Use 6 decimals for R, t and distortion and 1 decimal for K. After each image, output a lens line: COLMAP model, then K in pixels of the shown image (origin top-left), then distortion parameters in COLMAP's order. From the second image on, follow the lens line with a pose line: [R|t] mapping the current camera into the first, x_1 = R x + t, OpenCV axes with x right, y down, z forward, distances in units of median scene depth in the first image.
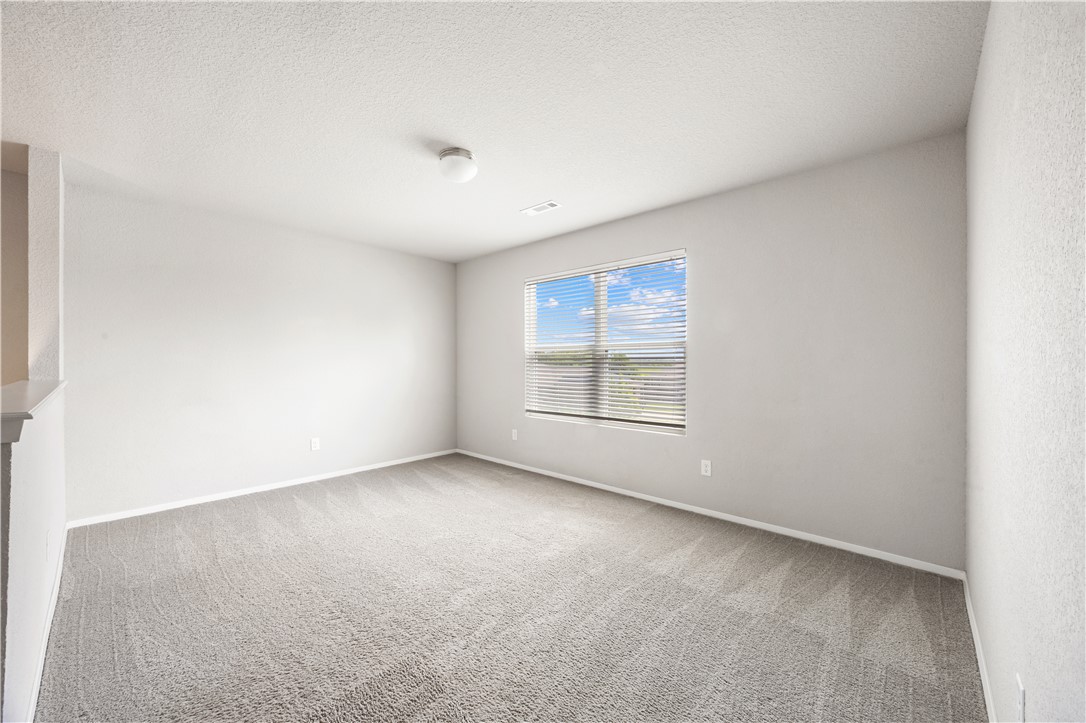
lens RADIAL K [[410.6, 0, 536.4], [0, 410.6, 361.4], [0, 0, 1]] dist [-0.001687, -0.000177]
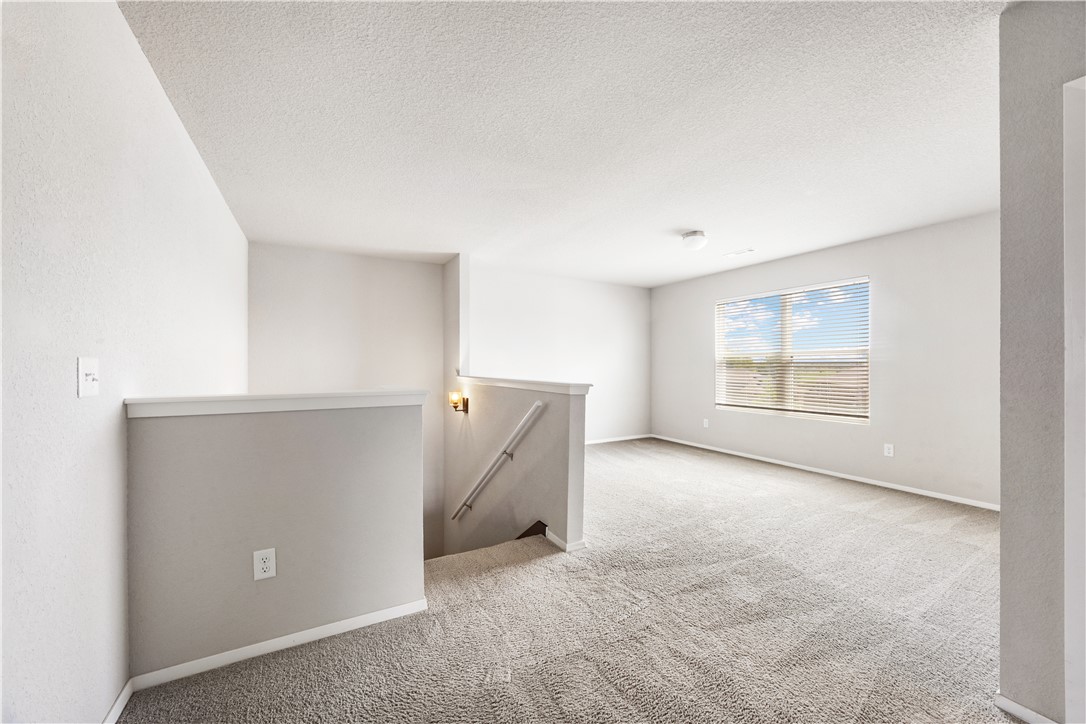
lens RADIAL K [[410.6, 0, 537.6], [0, 410.6, 363.4], [0, 0, 1]] dist [-0.001687, -0.000177]
pose [[0.948221, -0.002449, -0.317602, -0.191155], [0.001419, 0.999993, -0.003475, -0.002166], [0.317608, 0.002845, 0.948218, -0.493340]]
